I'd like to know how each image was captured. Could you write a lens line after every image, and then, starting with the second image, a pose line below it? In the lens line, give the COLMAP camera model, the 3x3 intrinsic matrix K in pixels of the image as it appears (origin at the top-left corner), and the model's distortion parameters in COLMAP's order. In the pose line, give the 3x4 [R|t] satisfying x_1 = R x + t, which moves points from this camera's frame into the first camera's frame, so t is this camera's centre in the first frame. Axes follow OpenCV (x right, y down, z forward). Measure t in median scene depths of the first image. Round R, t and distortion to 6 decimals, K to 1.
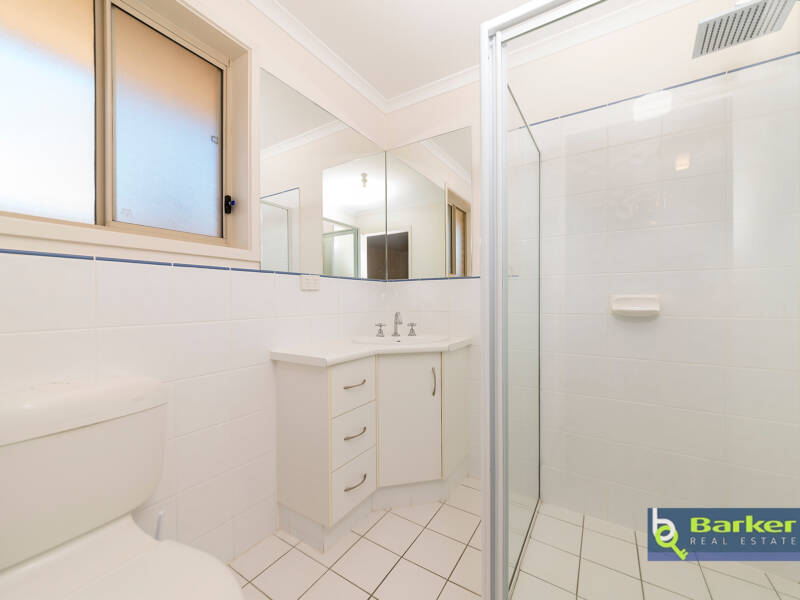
lens RADIAL K [[325.6, 0, 400.0], [0, 325.6, 300.0], [0, 0, 1]] dist [0.001409, 0.000067]
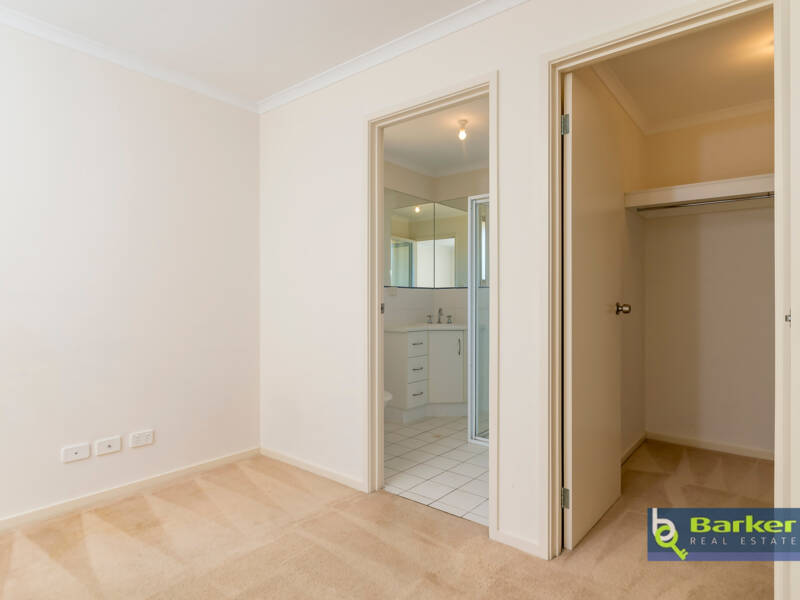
lens RADIAL K [[477.4, 0, 400.0], [0, 477.4, 300.0], [0, 0, 1]] dist [0.000143, 0.000945]
pose [[0.992116, -0.000967, -0.125320, 0.108248], [0.001028, 0.999999, 0.000423, -0.010639], [0.125319, -0.000549, 0.992116, -1.696485]]
